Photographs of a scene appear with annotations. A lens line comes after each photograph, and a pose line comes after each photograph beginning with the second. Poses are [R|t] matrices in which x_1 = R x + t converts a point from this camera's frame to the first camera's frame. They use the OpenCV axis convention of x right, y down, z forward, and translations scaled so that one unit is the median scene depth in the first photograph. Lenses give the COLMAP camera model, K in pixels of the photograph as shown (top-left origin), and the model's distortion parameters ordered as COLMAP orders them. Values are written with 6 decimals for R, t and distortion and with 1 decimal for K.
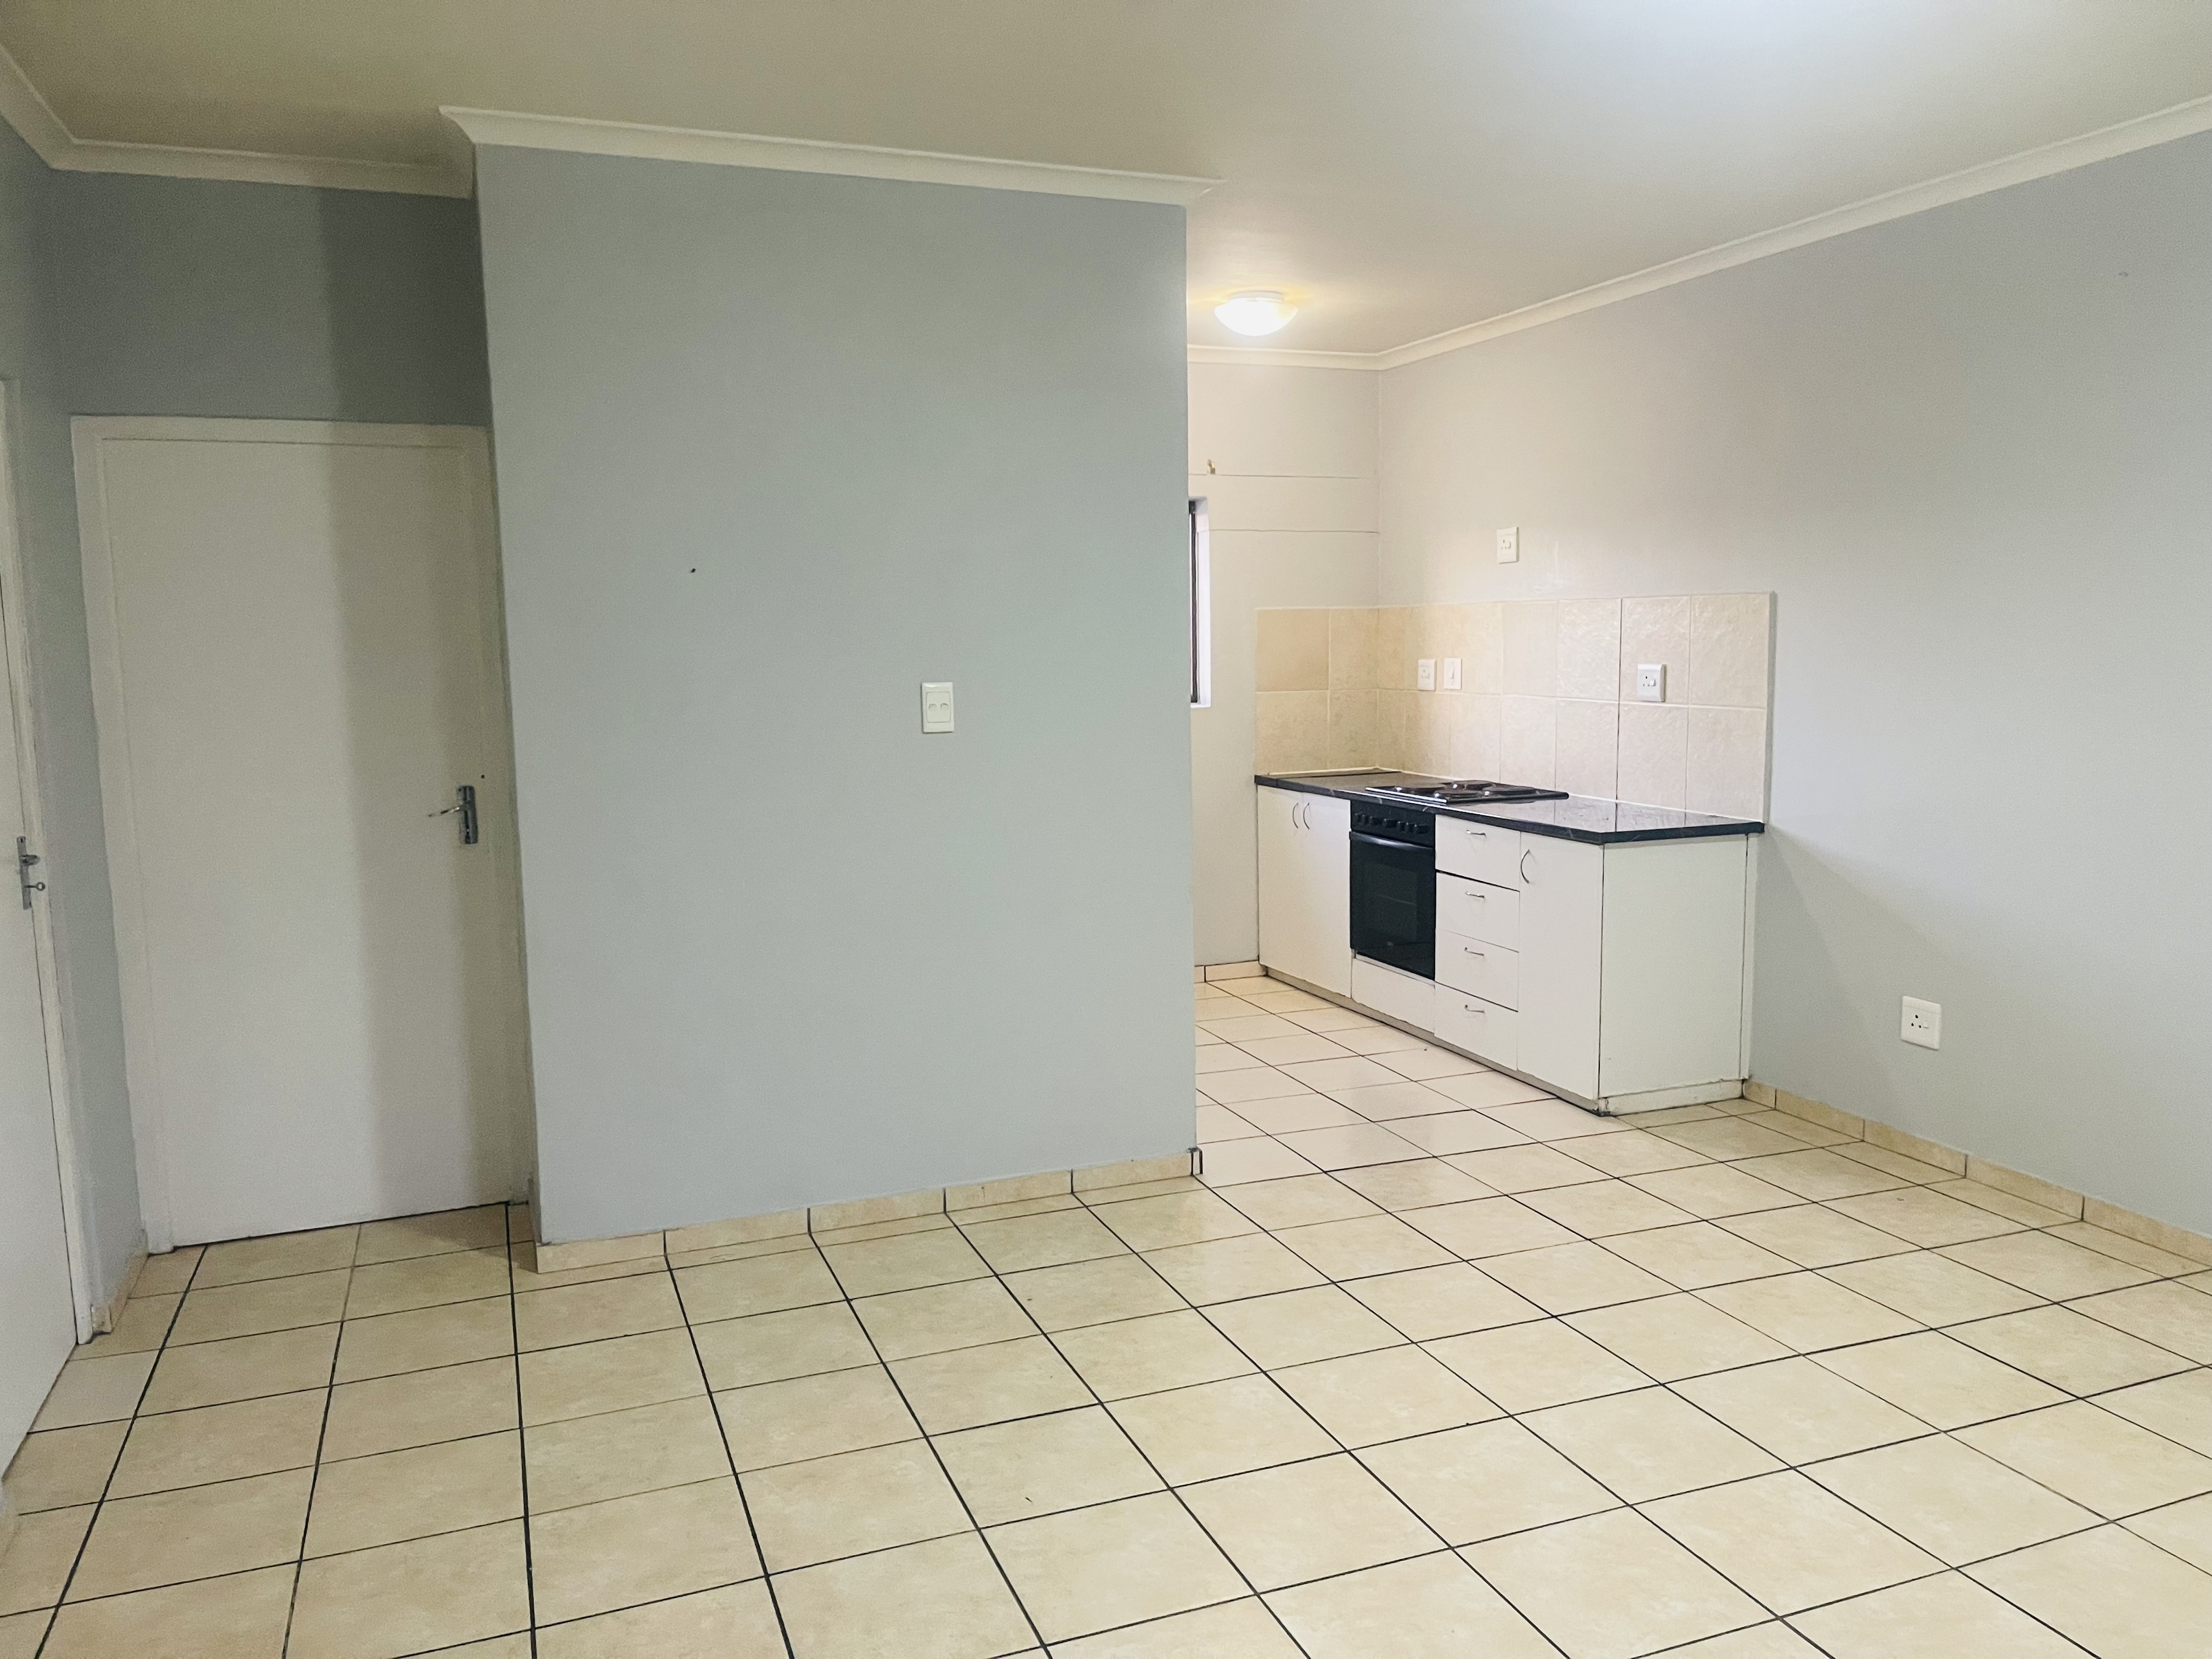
lens RADIAL K [[1666.2, 0, 1116.0], [0, 1666.2, 849.0], [0, 0, 1]] dist [0.058627, -0.075166]
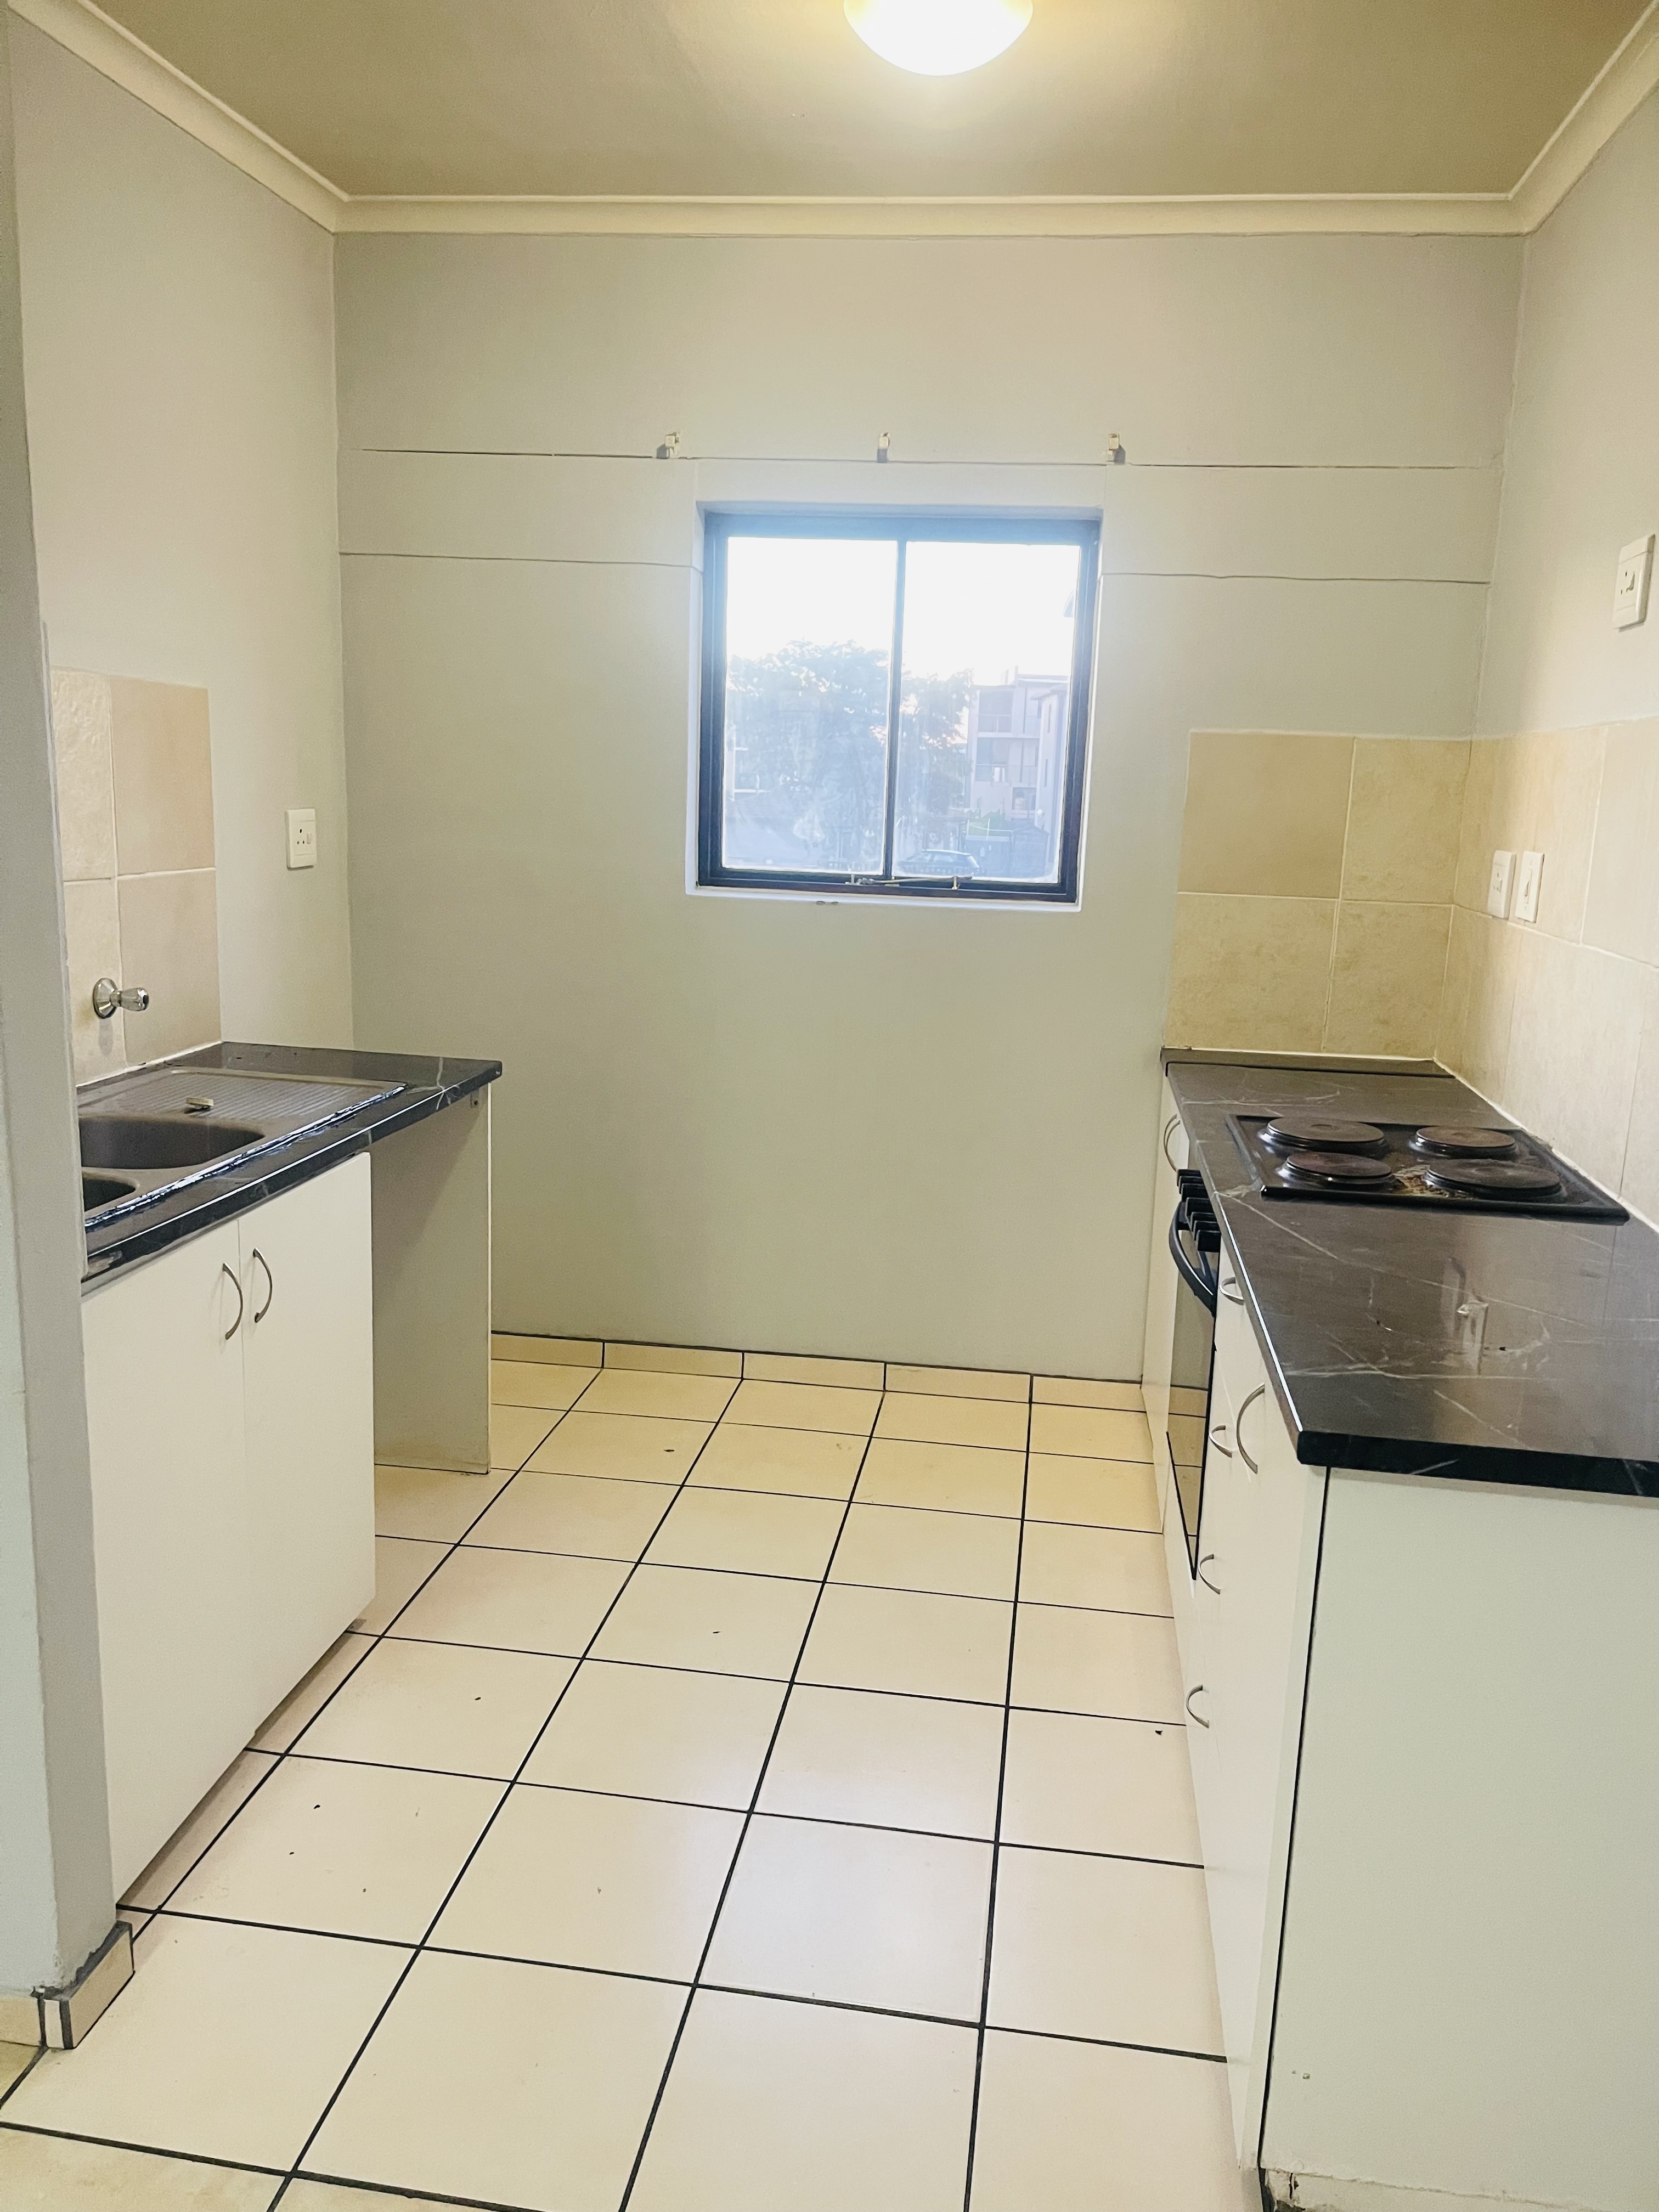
lens RADIAL K [[1666.2, 0, 829.8], [0, 1666.2, 1113.6], [0, 0, 1]] dist [0.058627, -0.075166]
pose [[0.870447, 0.144478, -0.470583, 0.413386], [-0.114466, 0.989162, 0.091962, -0.101747], [0.478769, -0.026182, 0.877551, 0.806025]]
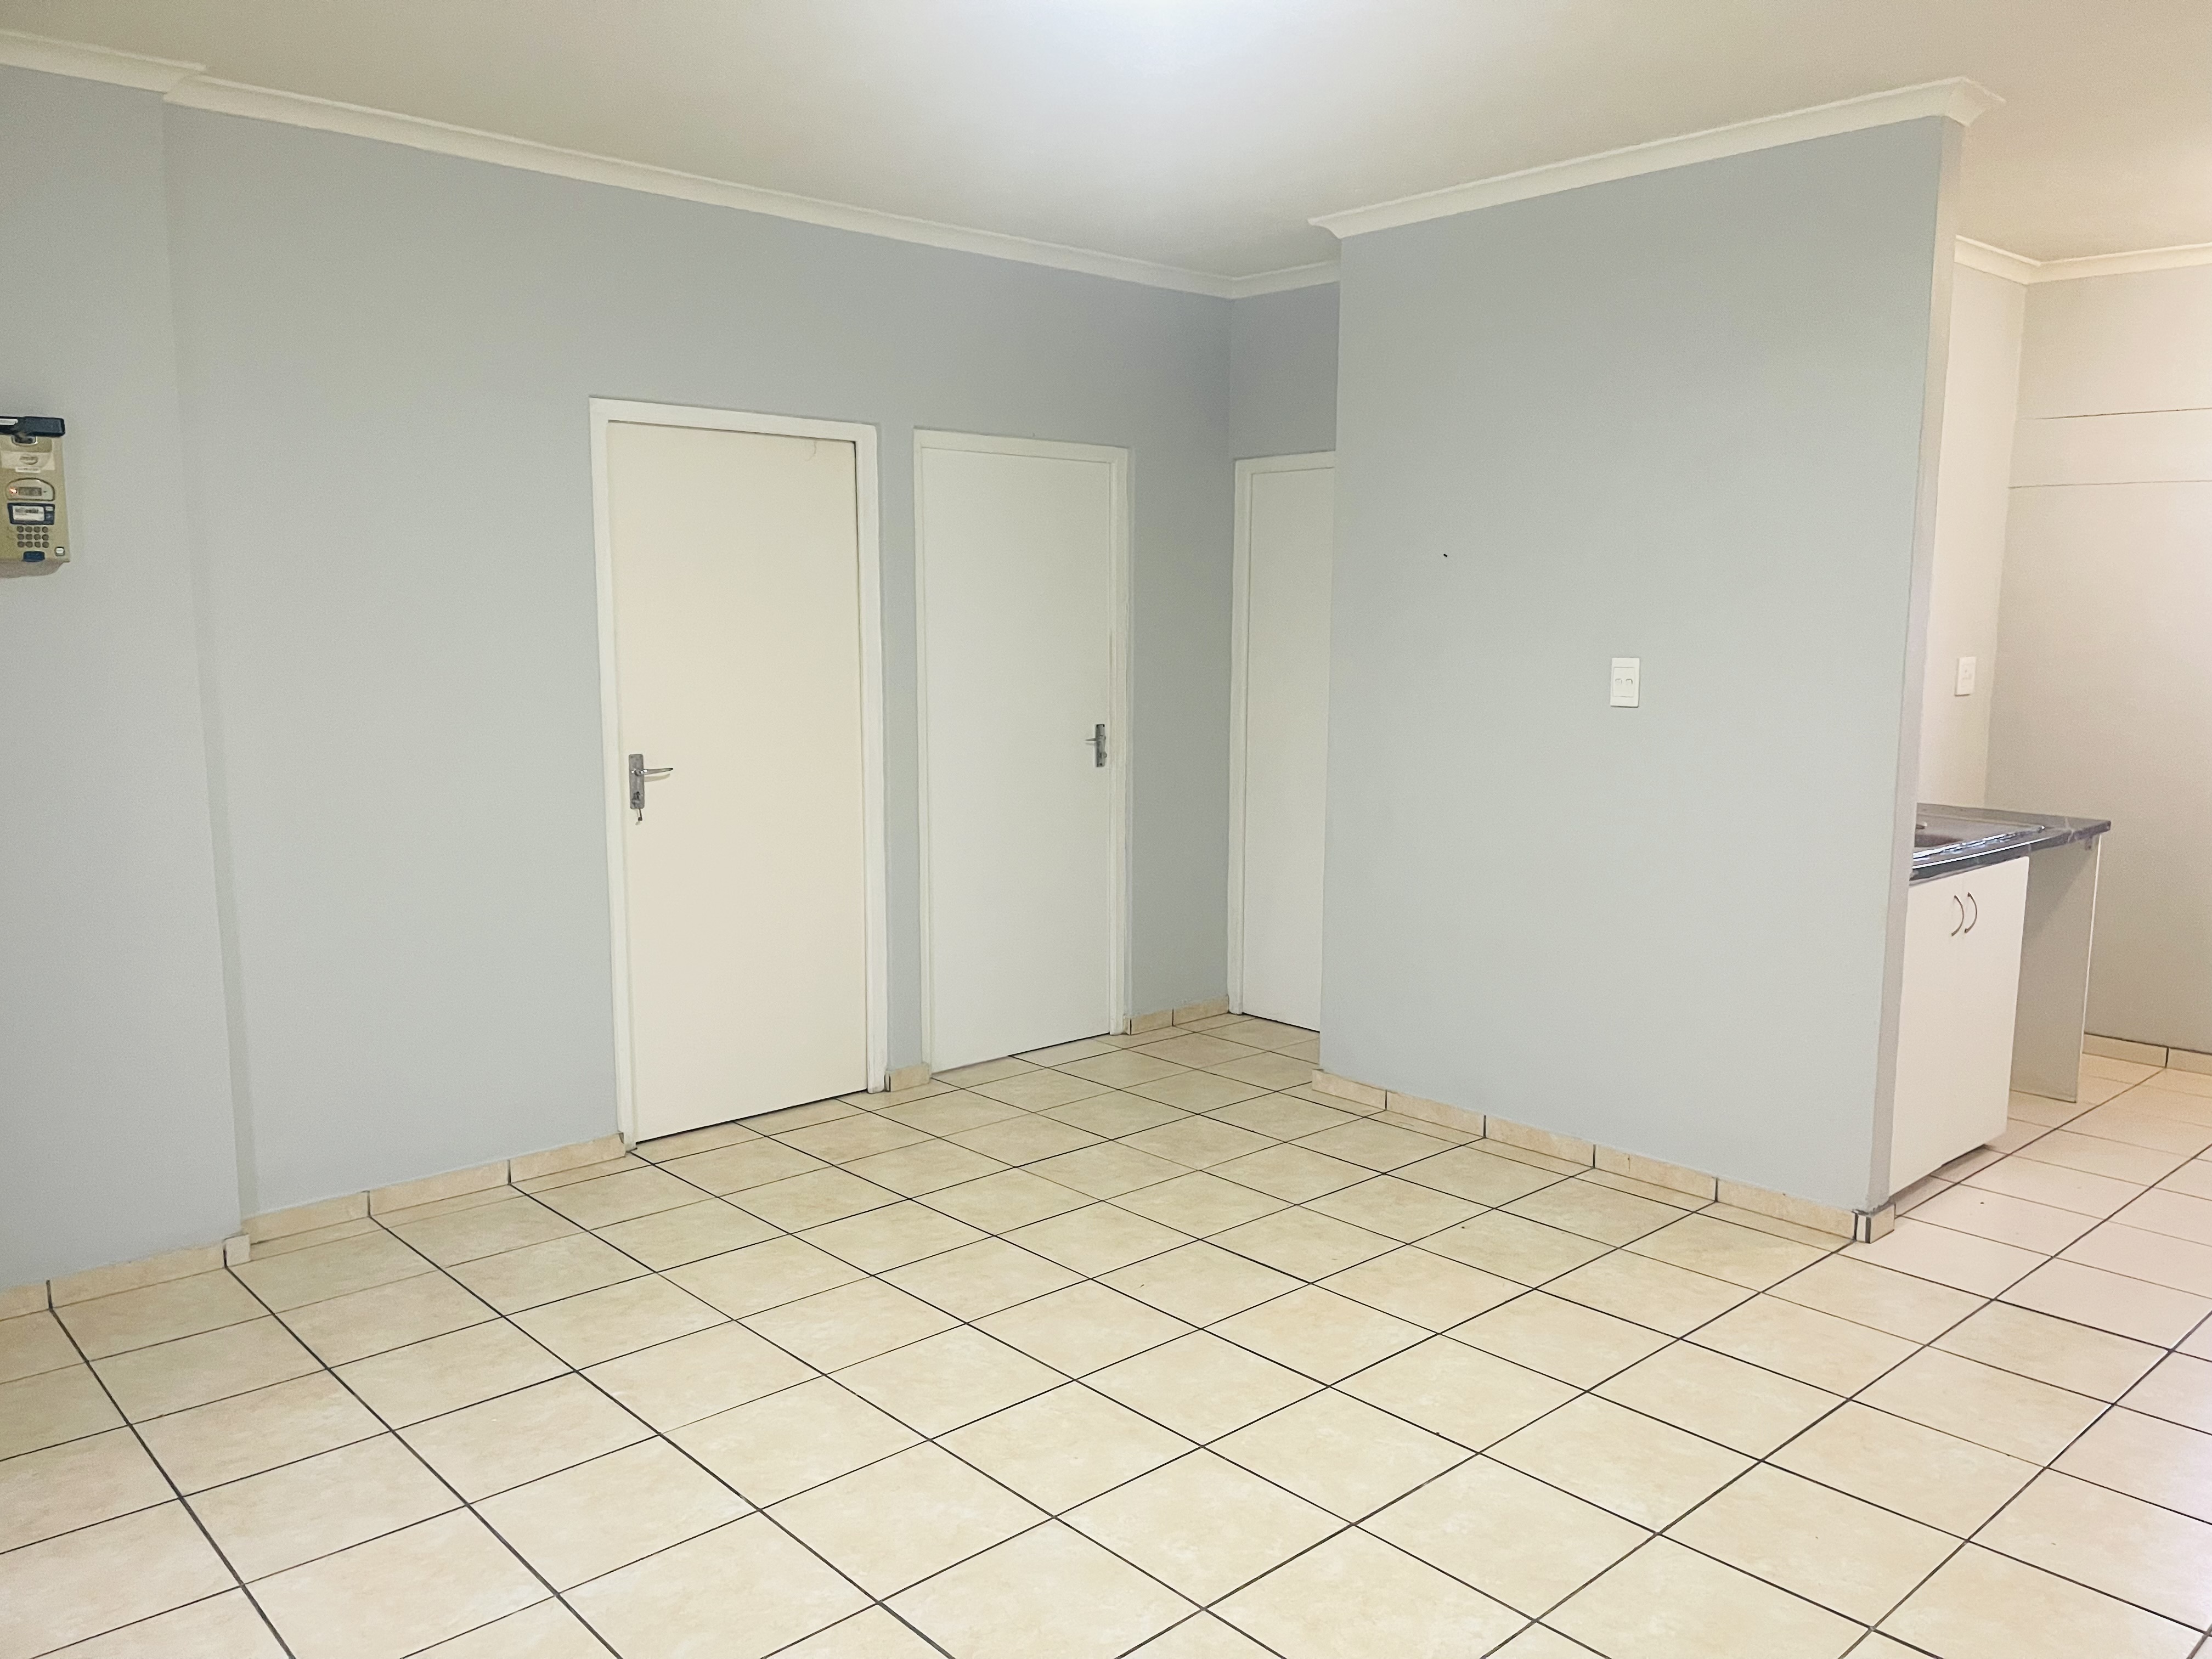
lens RADIAL K [[1666.2, 0, 1110.9], [0, 1666.2, 850.4], [0, 0, 1]] dist [0.058627, -0.075166]
pose [[0.360133, 0.151304, -0.920550, 0.748976], [-0.127499, 0.985484, 0.112097, -0.058448], [0.924147, 0.076999, 0.374196, 0.326926]]
